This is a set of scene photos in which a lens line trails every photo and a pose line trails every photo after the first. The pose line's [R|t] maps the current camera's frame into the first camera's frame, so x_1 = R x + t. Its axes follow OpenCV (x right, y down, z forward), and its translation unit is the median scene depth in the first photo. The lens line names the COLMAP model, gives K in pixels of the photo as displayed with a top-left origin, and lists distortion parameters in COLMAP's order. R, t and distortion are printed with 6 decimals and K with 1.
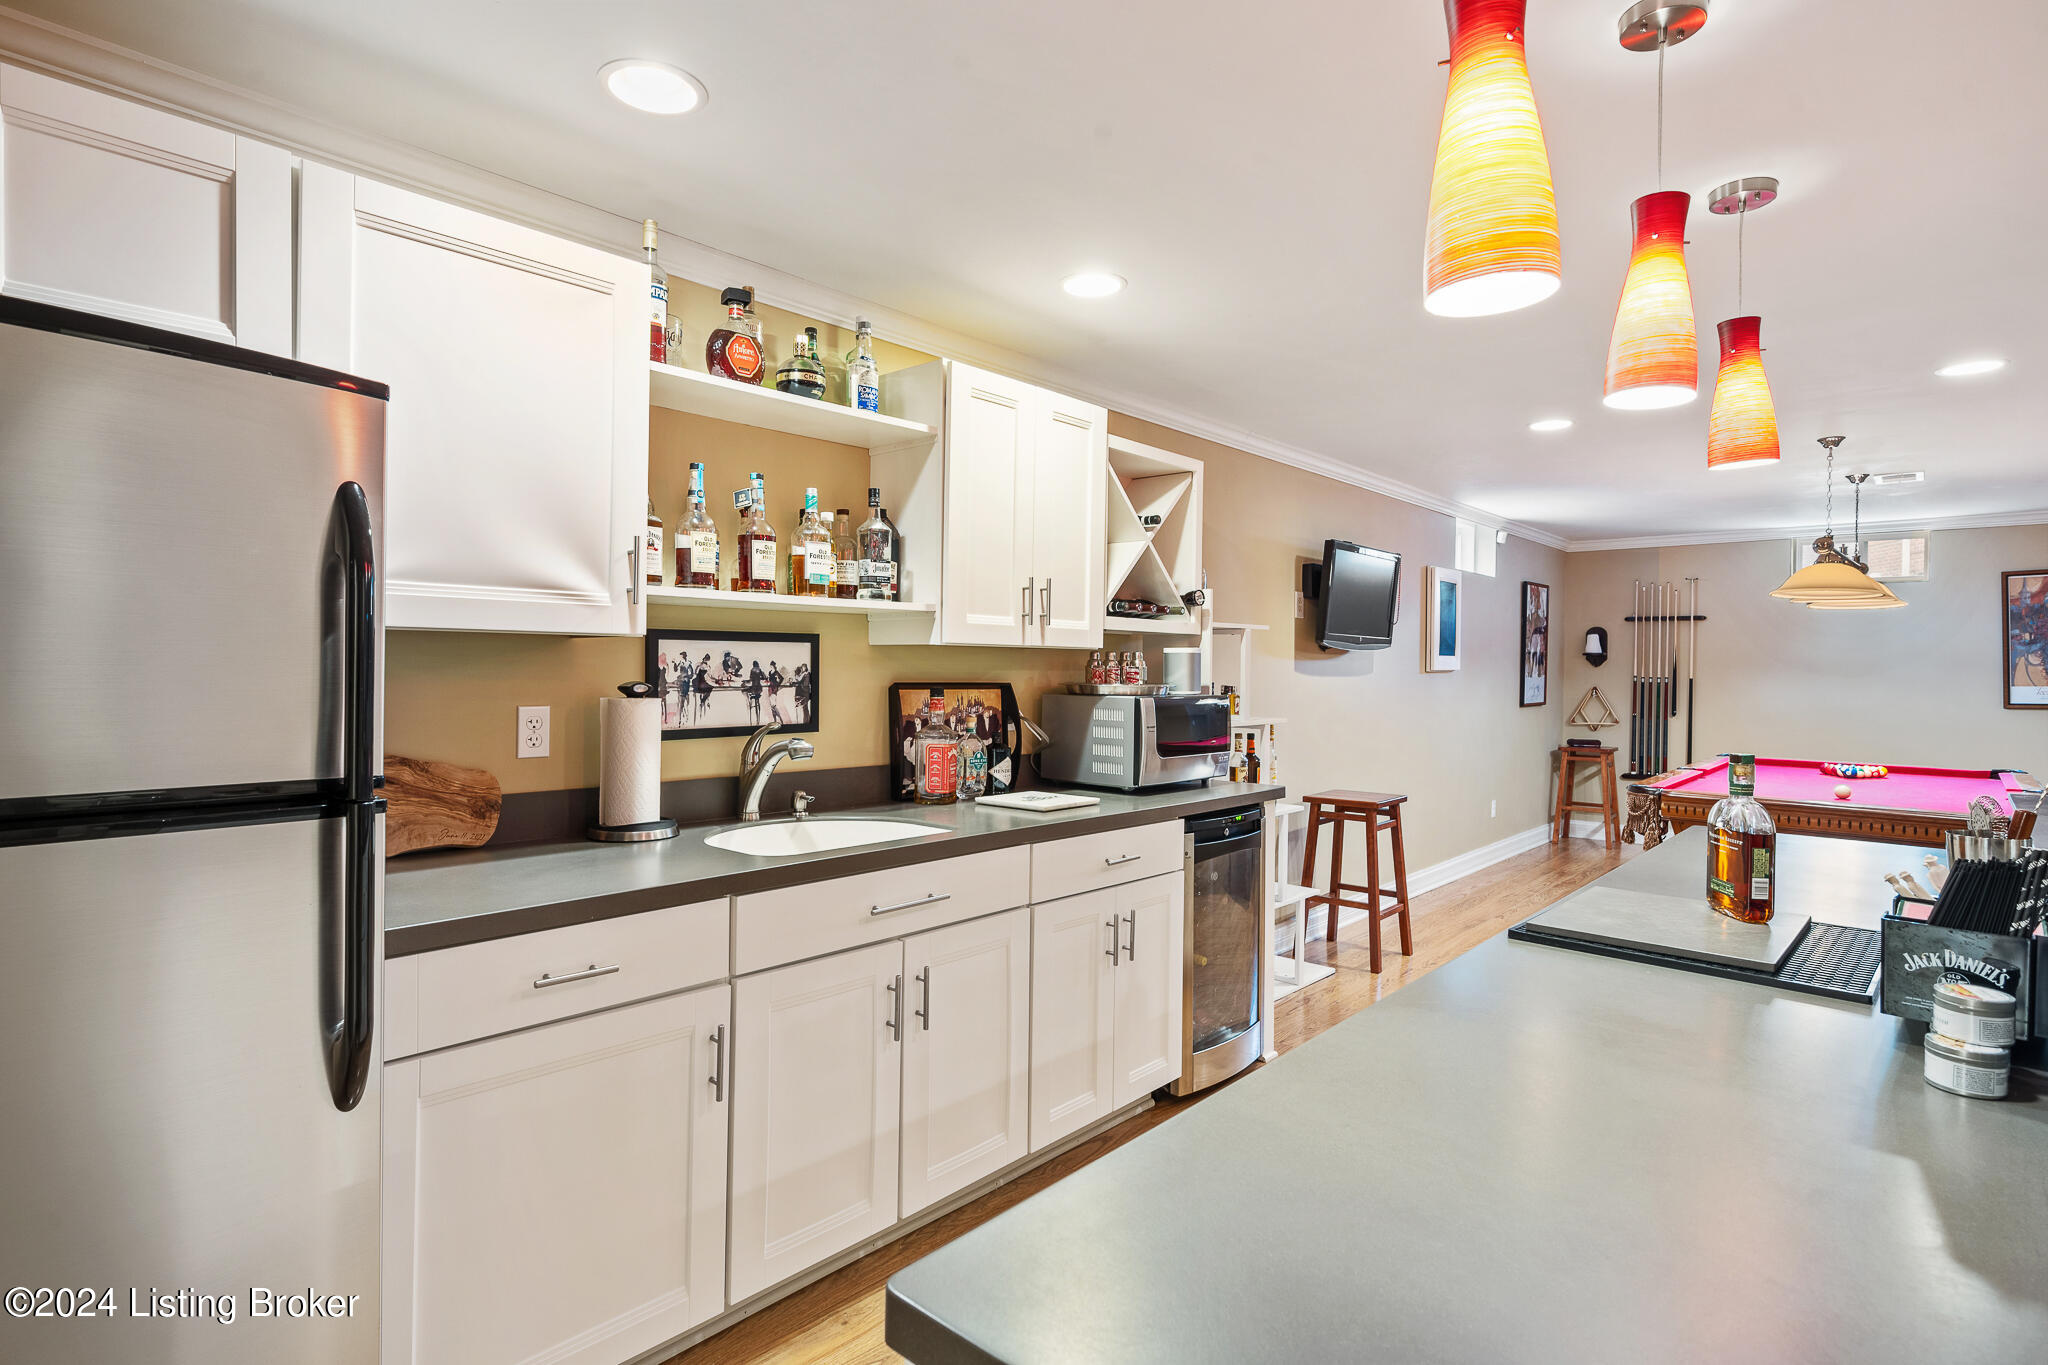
lens RADIAL K [[1038.1, 0, 1031.4], [0, 1038.1, 669.6], [0, 0, 1]] dist [0.002176, 0.000565]
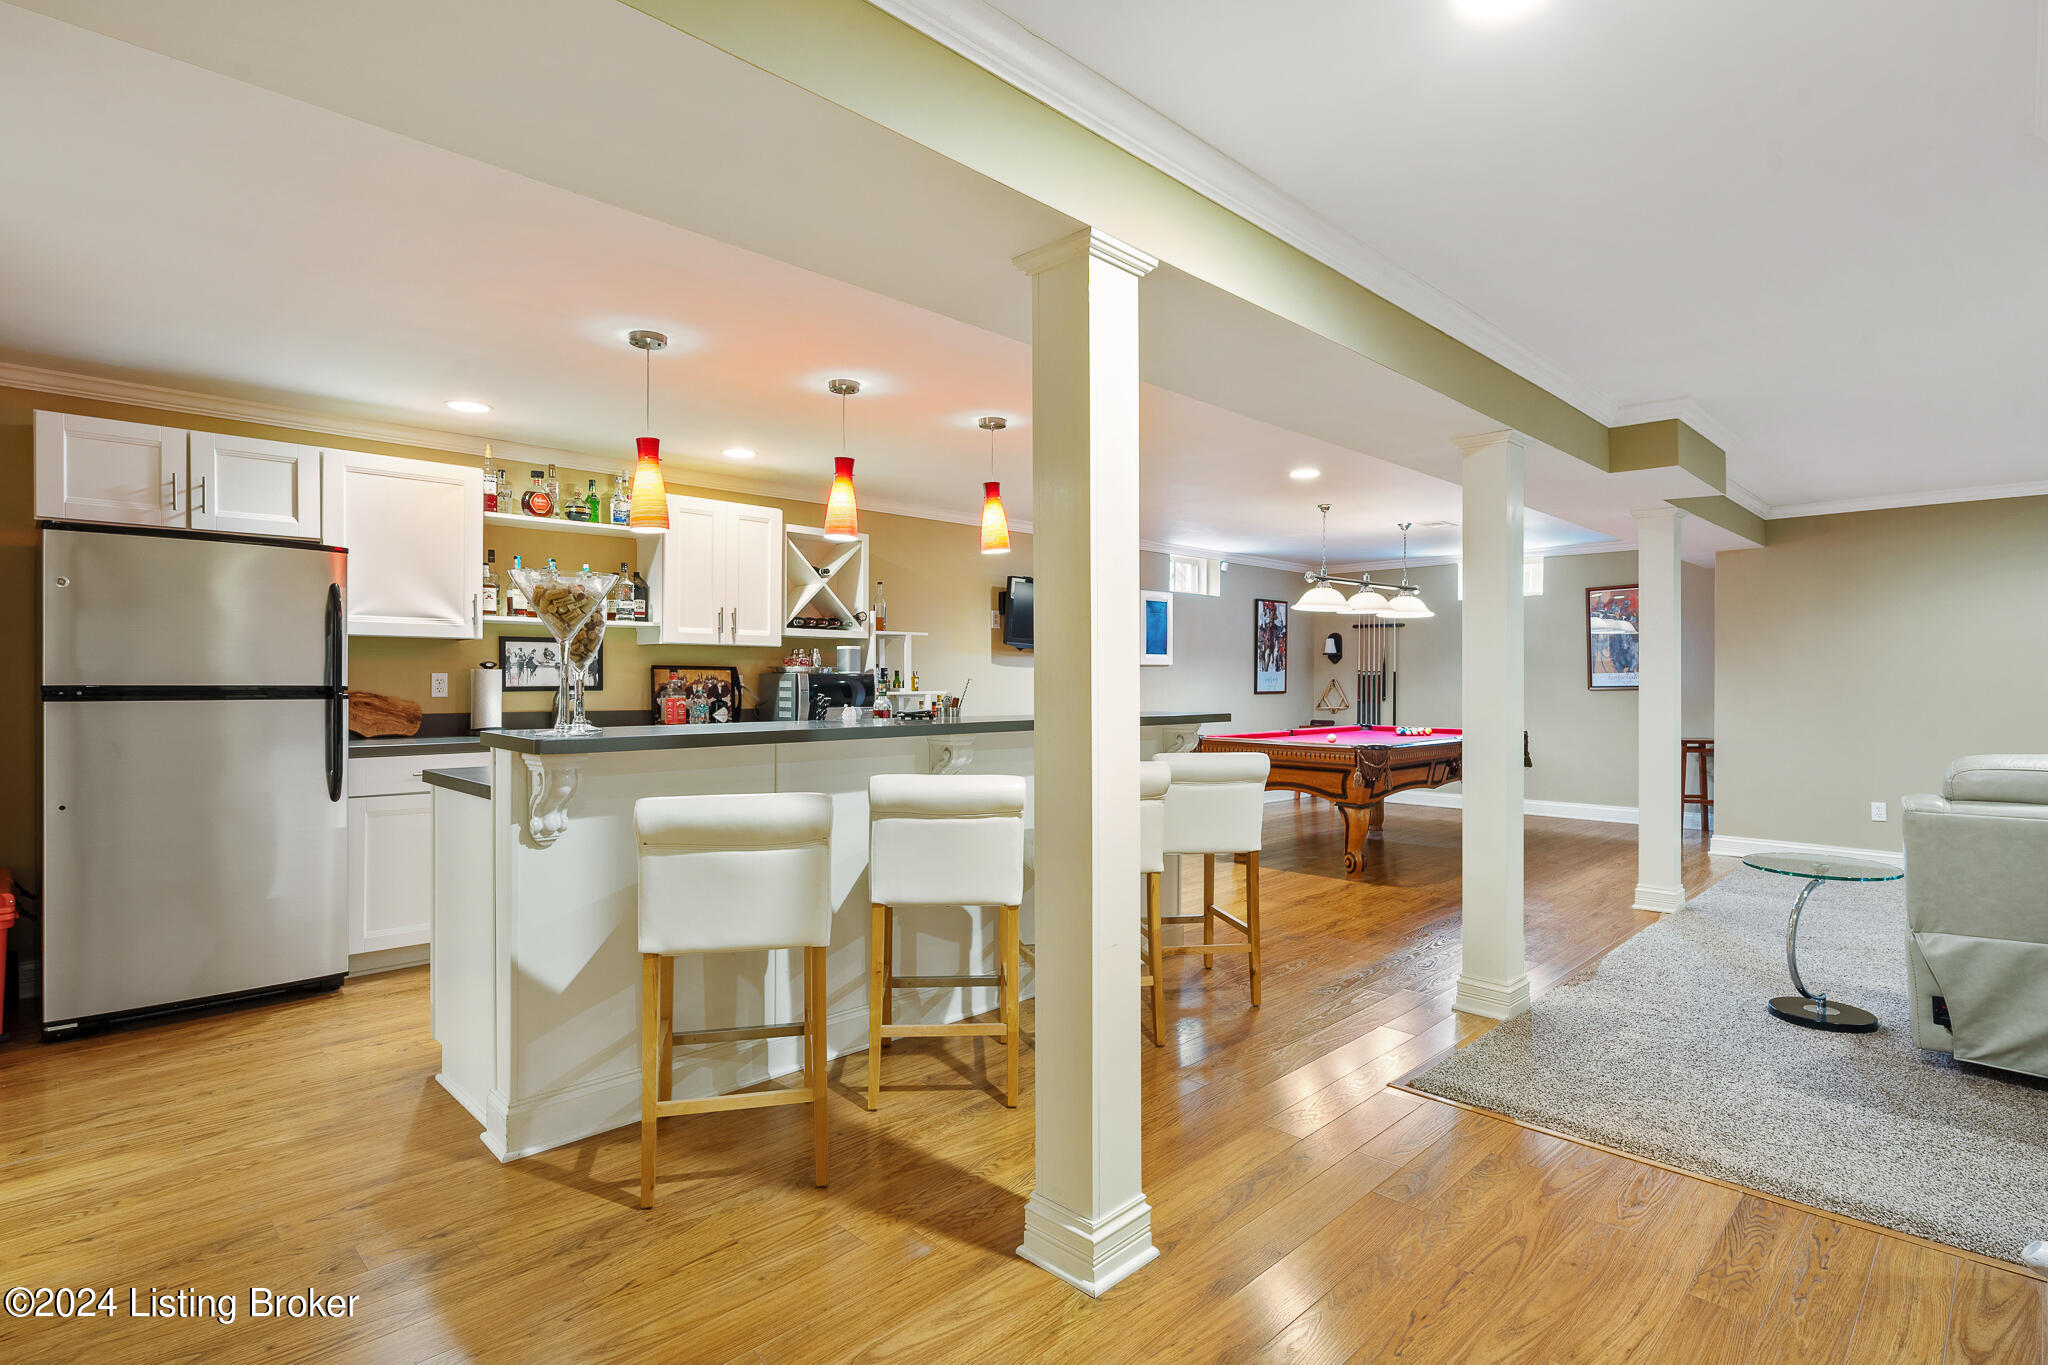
lens RADIAL K [[1013.1, 0, 1024.0], [0, 1013.1, 682.5], [0, 0, 1]] dist [0.002038, -0.000237]
pose [[0.998319, -0.008638, -0.057313, 0.638549], [0.008569, 0.999962, -0.001445, 0.052164], [0.057323, 0.000951, 0.998355, -0.766079]]
